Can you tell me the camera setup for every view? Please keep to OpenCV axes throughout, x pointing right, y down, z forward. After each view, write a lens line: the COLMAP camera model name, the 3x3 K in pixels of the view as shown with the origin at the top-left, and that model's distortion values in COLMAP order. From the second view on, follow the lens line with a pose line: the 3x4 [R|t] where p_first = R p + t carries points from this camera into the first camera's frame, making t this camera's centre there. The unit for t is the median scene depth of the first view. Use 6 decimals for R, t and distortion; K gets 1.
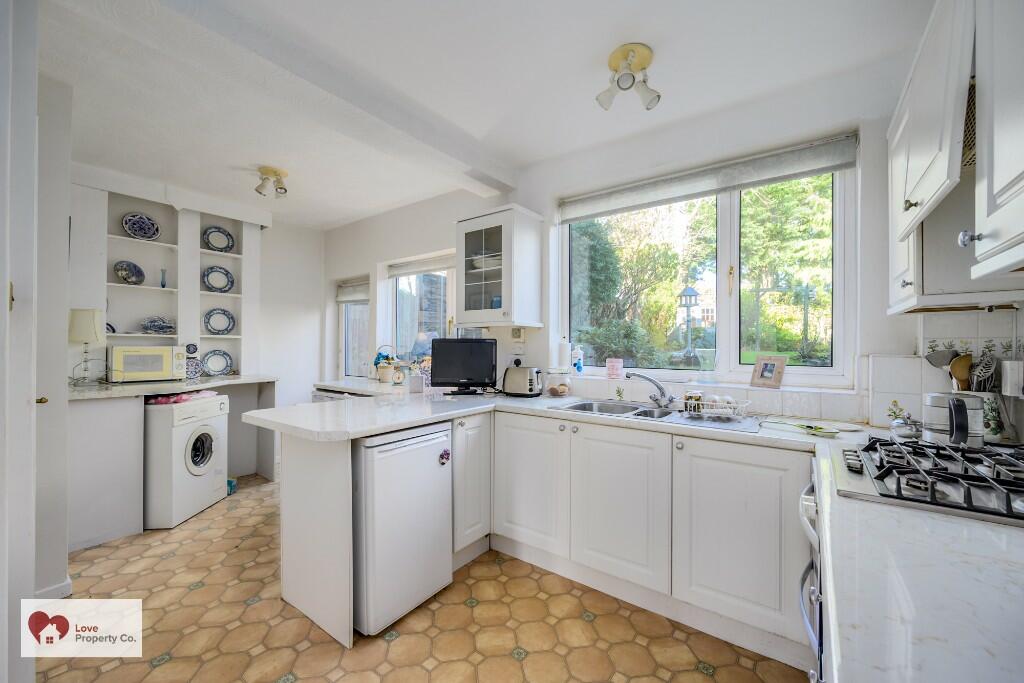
lens RADIAL K [[399.7, 0, 513.5], [0, 399.7, 344.7], [0, 0, 1]] dist [-0.008150, -0.000140]
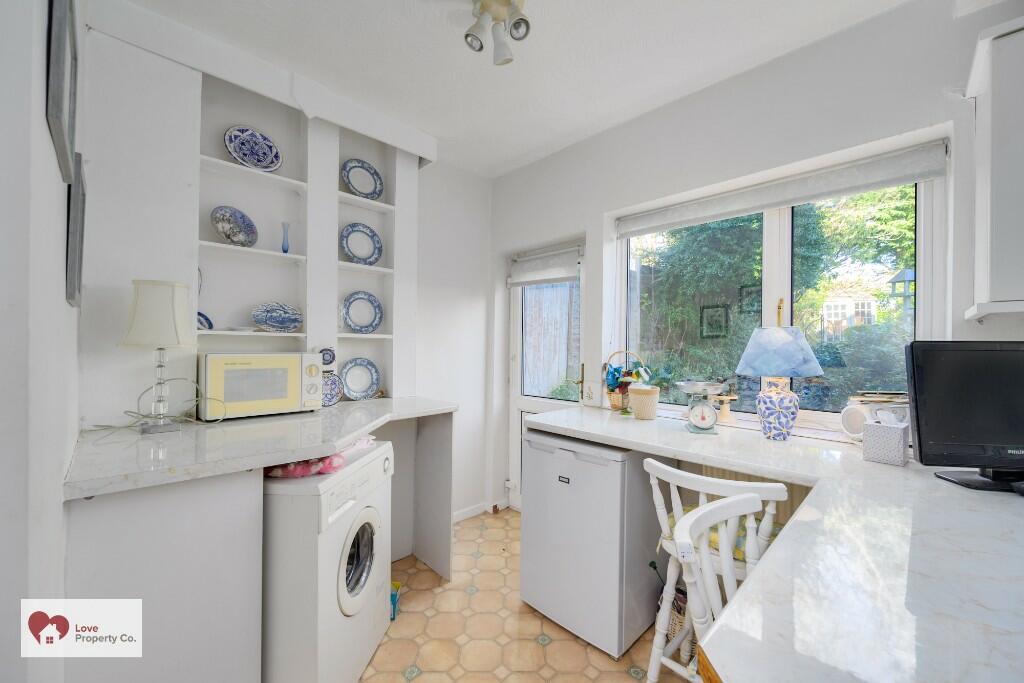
lens RADIAL K [[399.7, 0, 513.5], [0, 399.7, 344.7], [0, 0, 1]] dist [-0.008150, -0.000140]
pose [[0.987606, 0.003381, -0.156916, -0.437560], [-0.003449, 0.999994, -0.000161, -0.008434], [0.156914, 0.000700, 0.987612, 0.451399]]
